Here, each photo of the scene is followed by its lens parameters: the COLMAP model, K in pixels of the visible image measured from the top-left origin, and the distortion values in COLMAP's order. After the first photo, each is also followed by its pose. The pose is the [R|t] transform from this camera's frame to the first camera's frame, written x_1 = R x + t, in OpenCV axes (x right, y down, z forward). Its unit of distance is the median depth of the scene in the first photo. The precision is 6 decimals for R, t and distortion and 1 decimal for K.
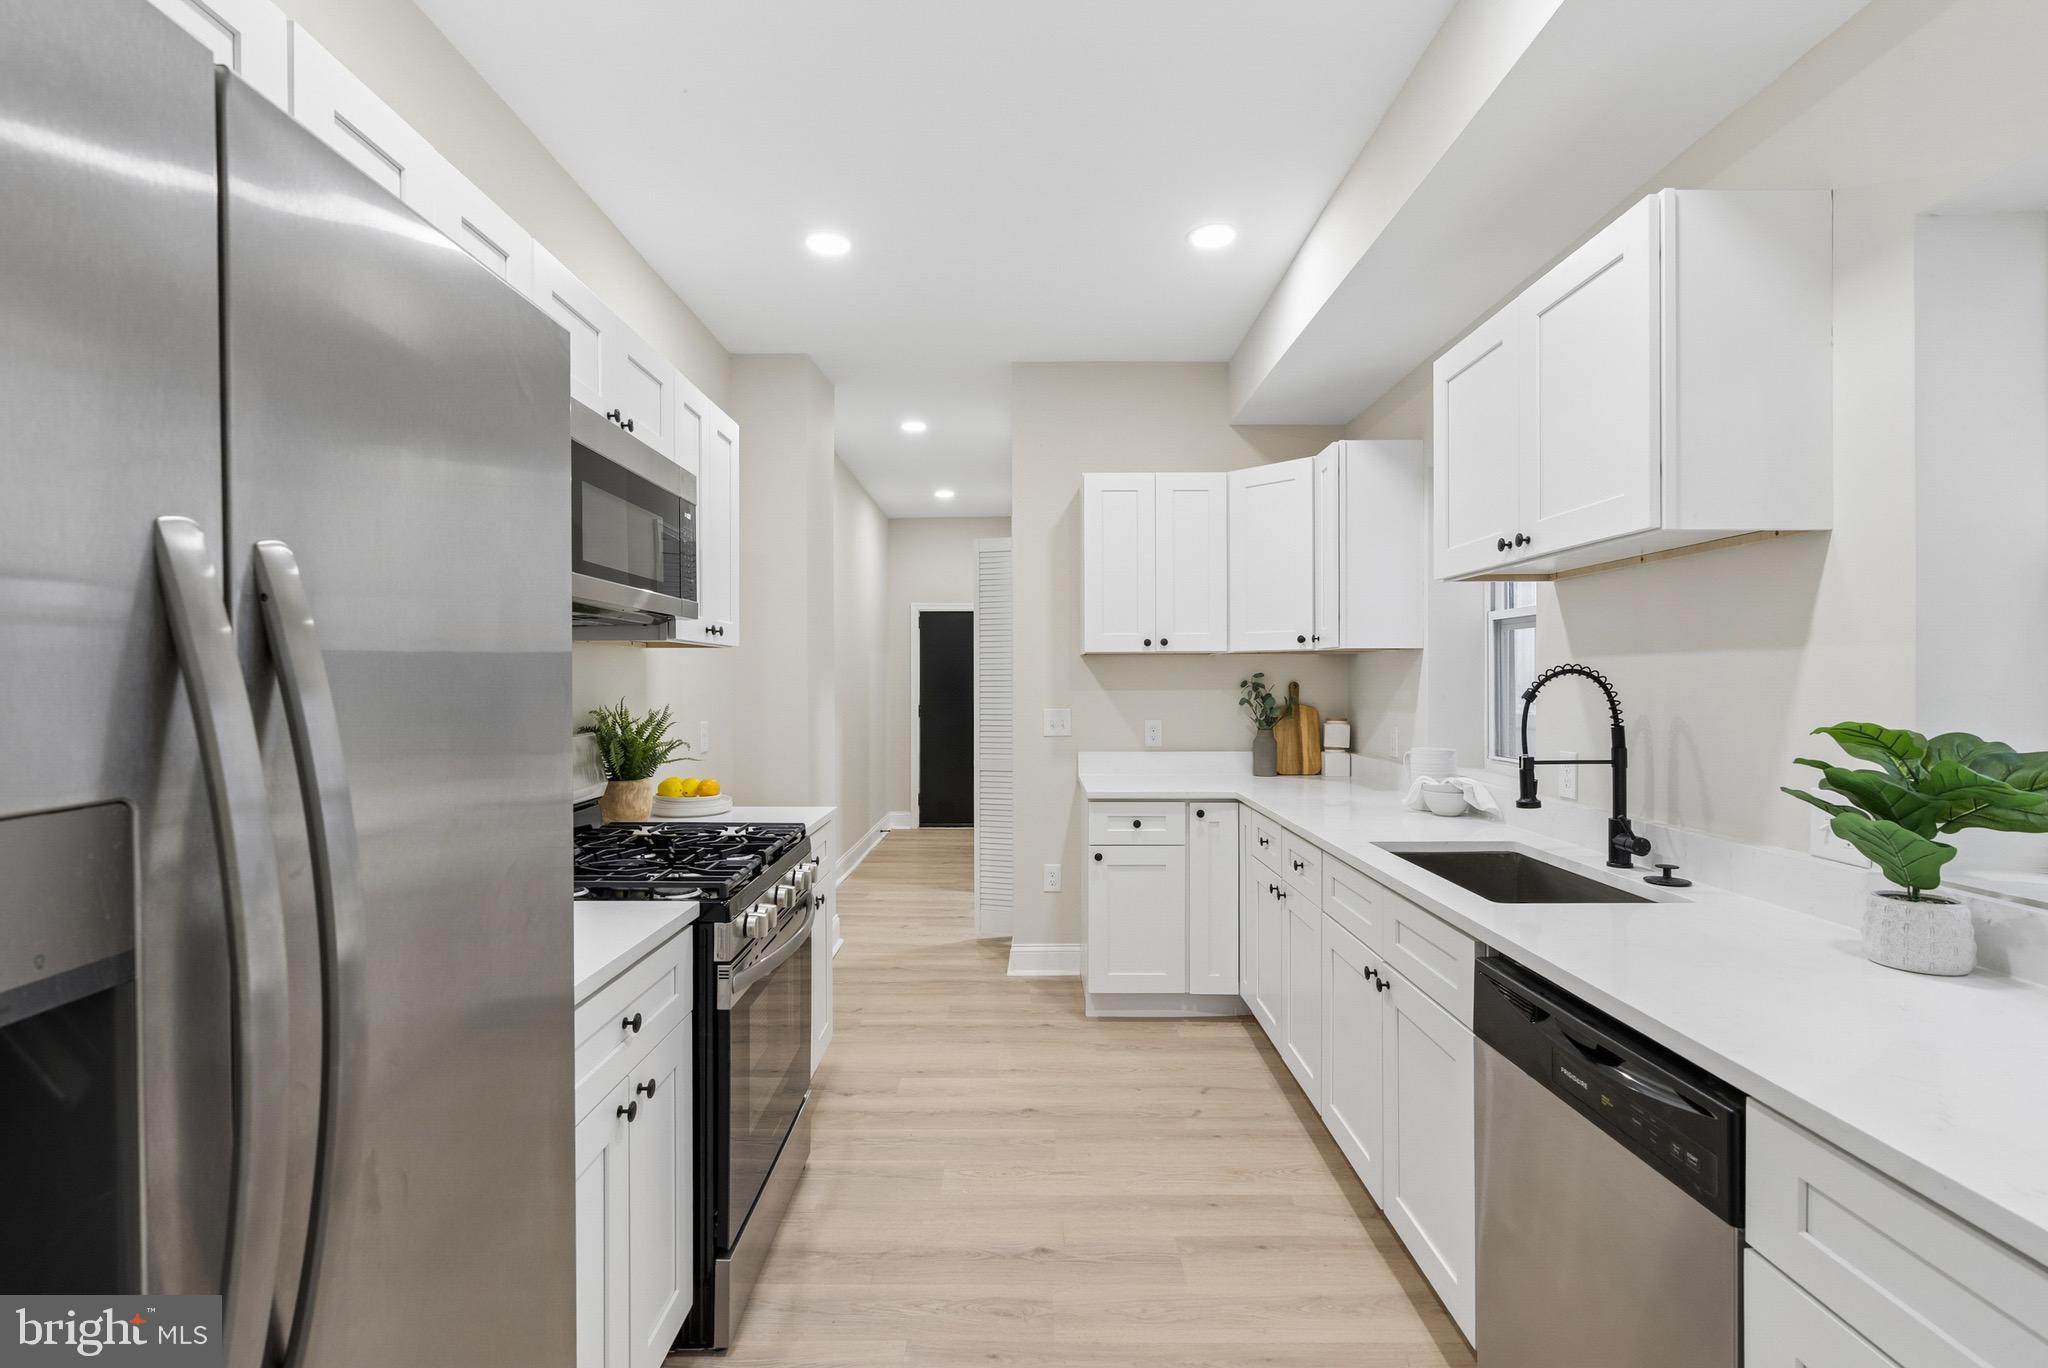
lens RADIAL K [[939.3, 0, 1011.1], [0, 939.3, 681.9], [0, 0, 1]] dist [-0.010405, 0.004468]
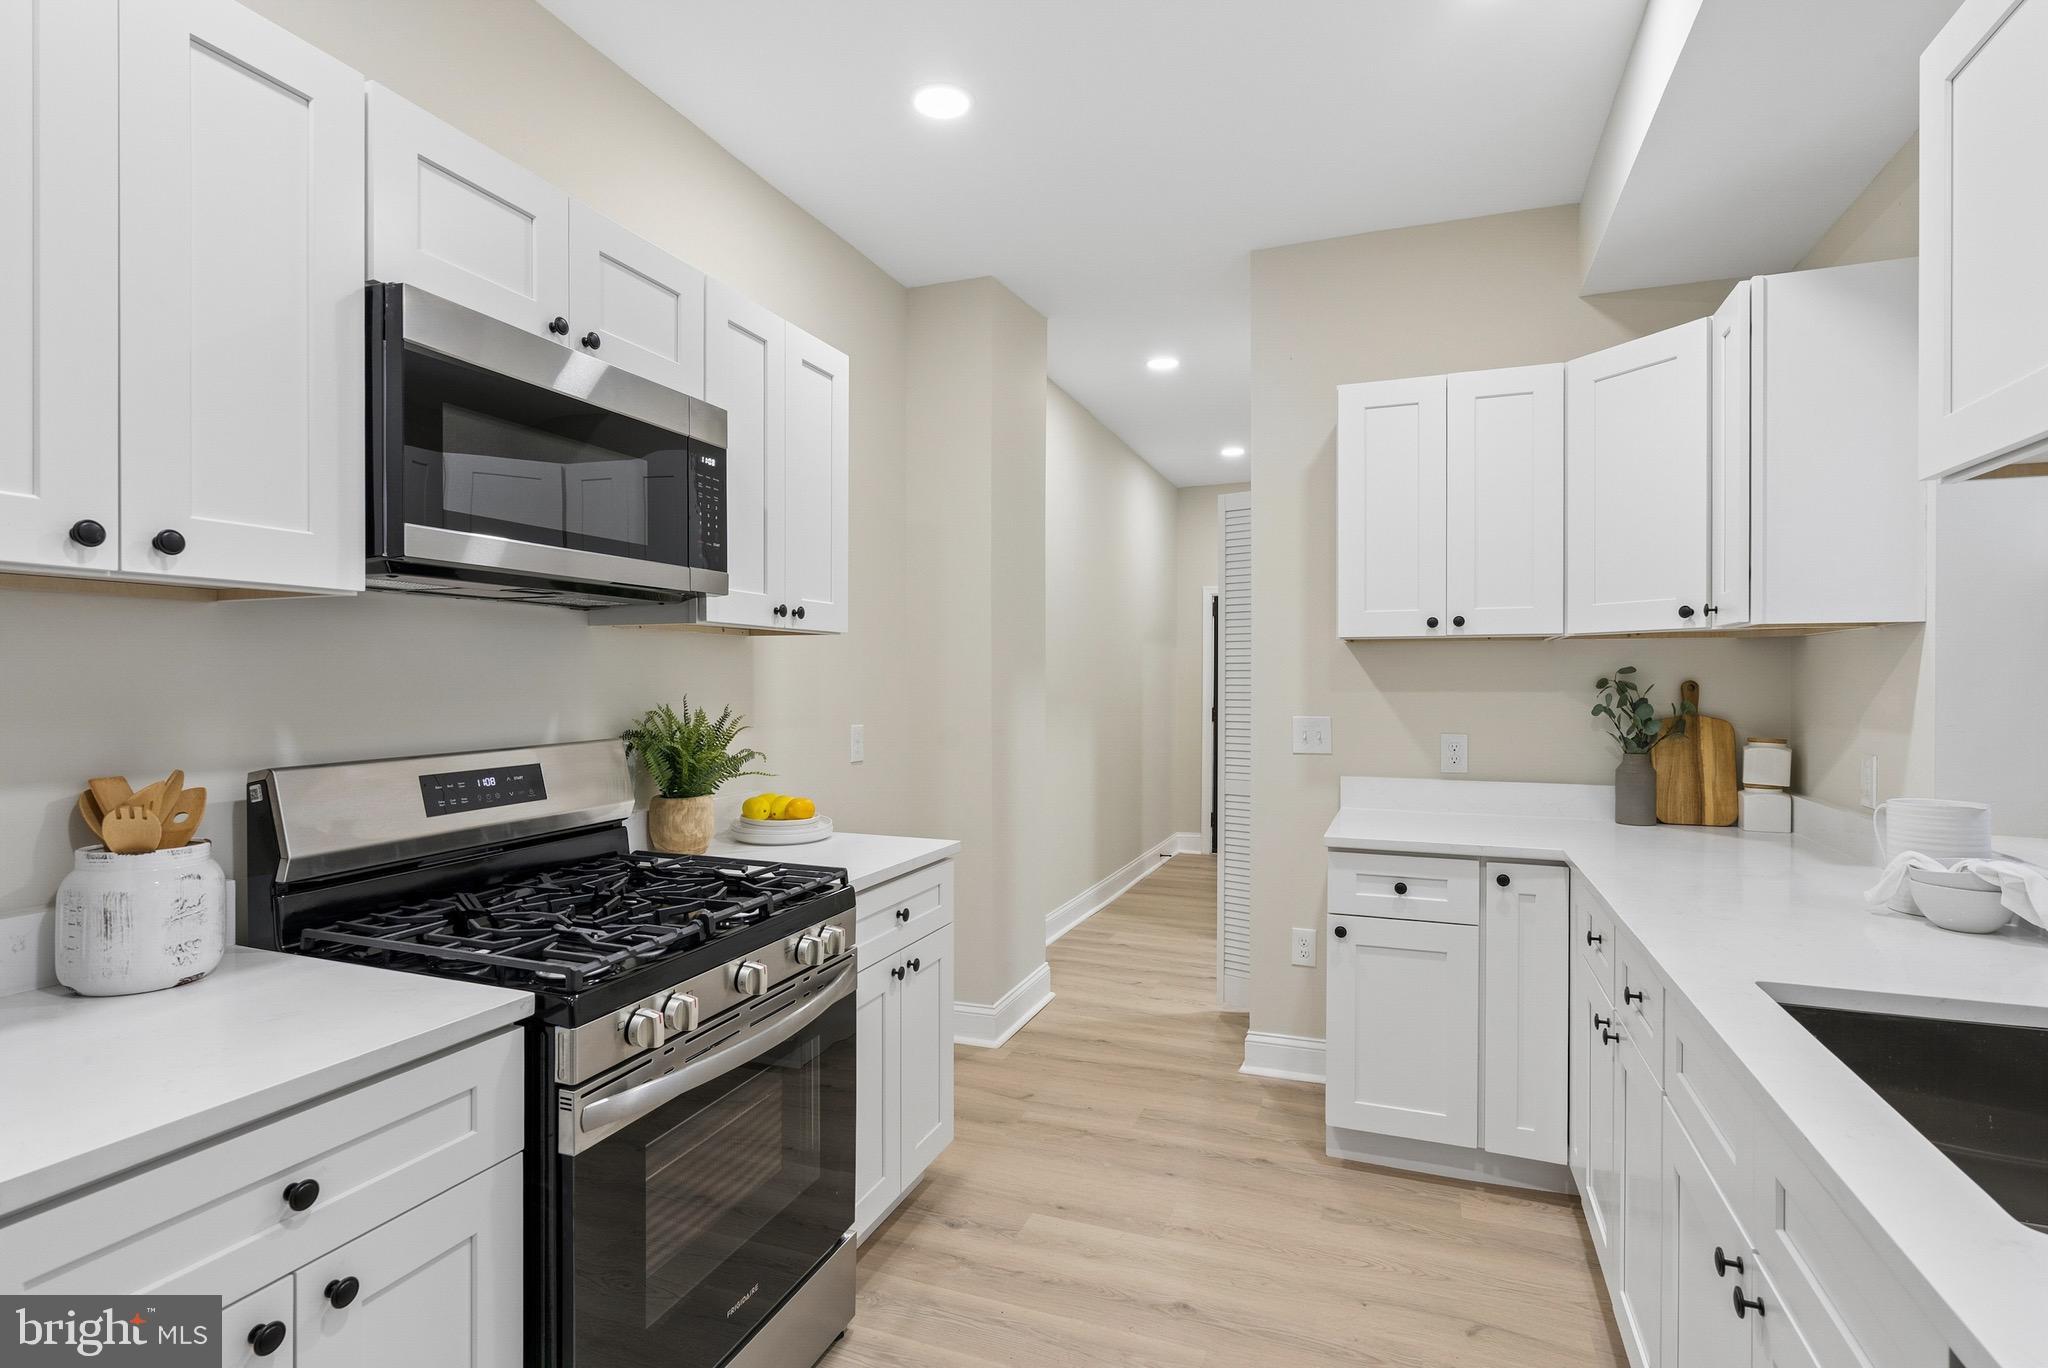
lens RADIAL K [[989.3, 0, 1037.5], [0, 989.3, 681.6], [0, 0, 1]] dist [-0.007280, 0.005020]
pose [[0.935303, 0.003841, -0.353828, 0.141407], [-0.003609, 0.999993, 0.001316, 0.001701], [0.353830, 0.000046, 0.935310, 0.238831]]
